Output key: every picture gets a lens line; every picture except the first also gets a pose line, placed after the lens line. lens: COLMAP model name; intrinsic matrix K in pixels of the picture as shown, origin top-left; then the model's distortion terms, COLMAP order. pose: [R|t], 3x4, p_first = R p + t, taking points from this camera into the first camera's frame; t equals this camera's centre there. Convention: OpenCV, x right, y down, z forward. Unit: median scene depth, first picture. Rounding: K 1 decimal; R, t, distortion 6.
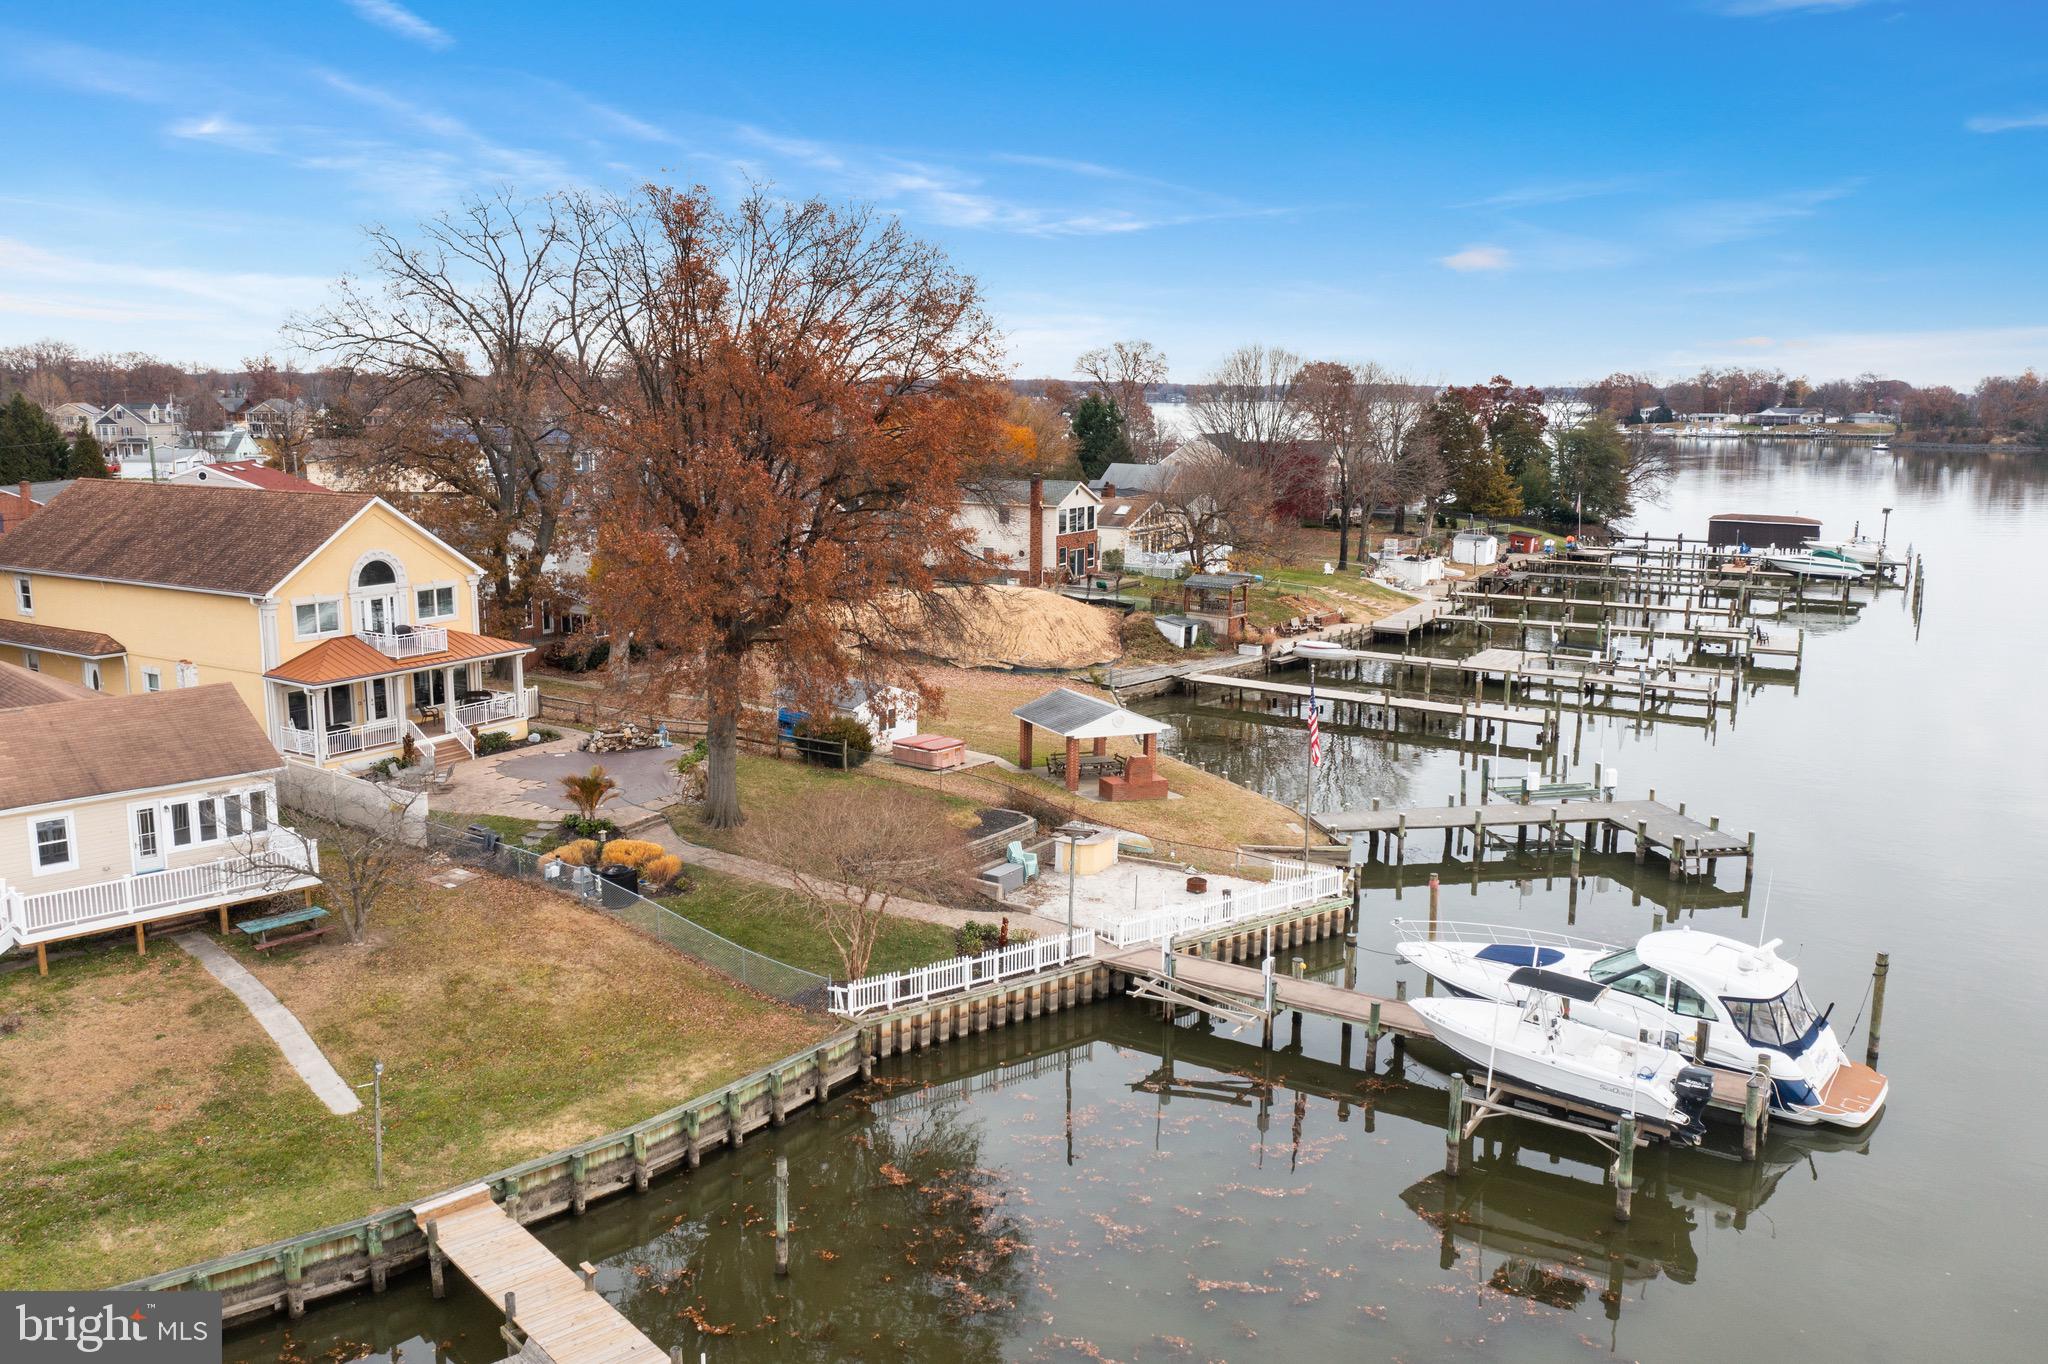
lens RADIAL K [[1607.3, 0, 1027.5], [0, 1607.3, 679.9], [0, 0, 1]] dist [-0.022049, 0.019132]
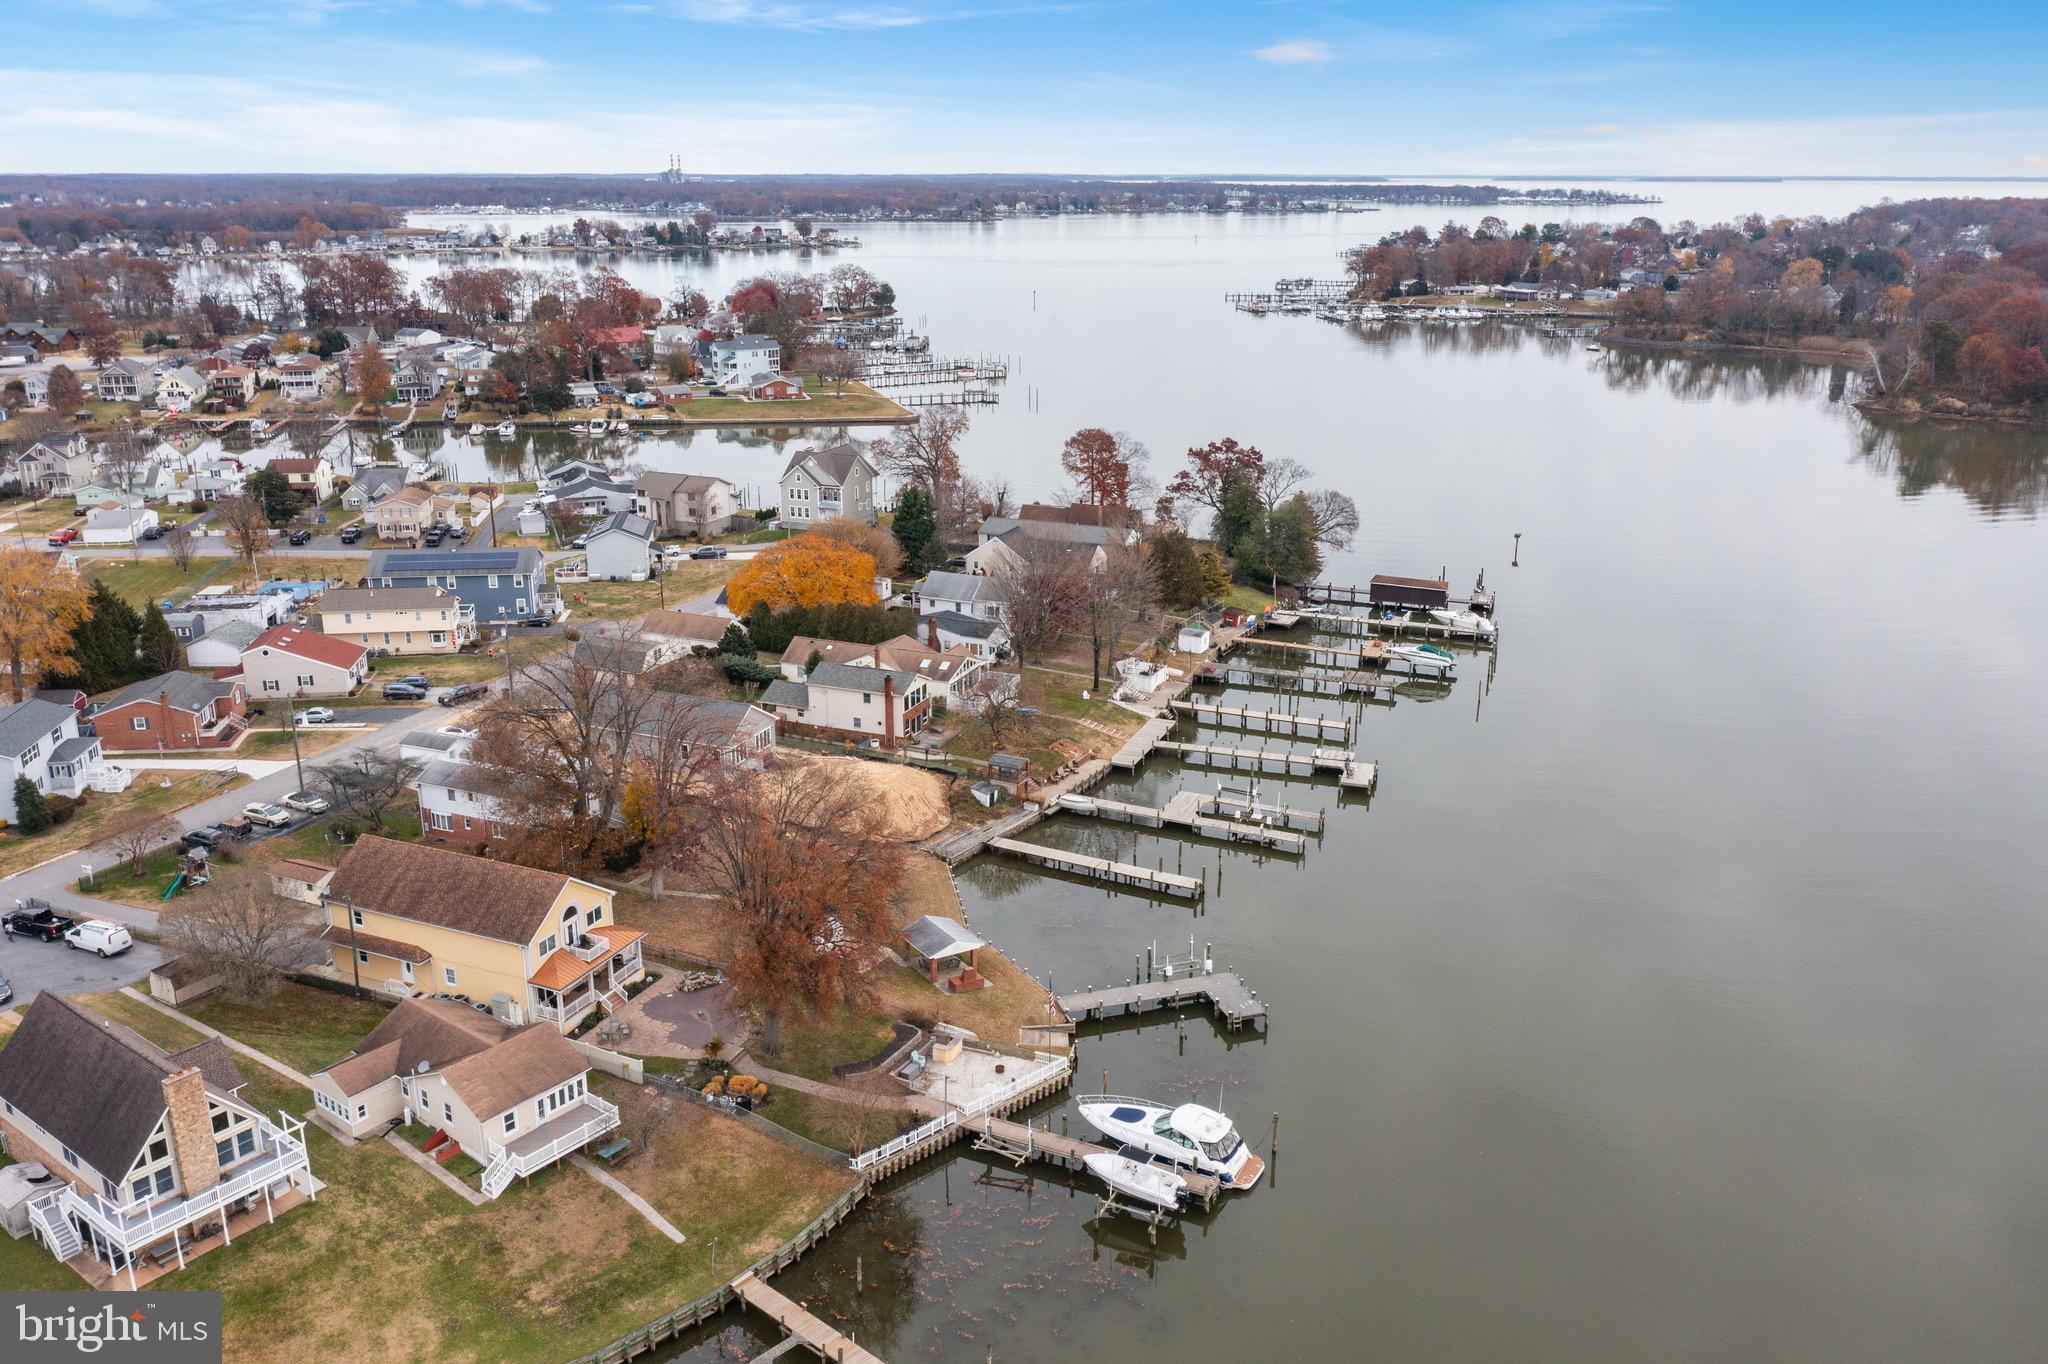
lens RADIAL K [[1607.3, 0, 1024.5], [0, 1607.3, 684.4], [0, 0, 1]] dist [-0.022049, 0.019132]
pose [[0.992472, -0.041589, 0.115192, -0.091353], [0.026638, 0.991363, 0.128412, -0.677990], [-0.119538, -0.124377, 0.985008, -1.093571]]
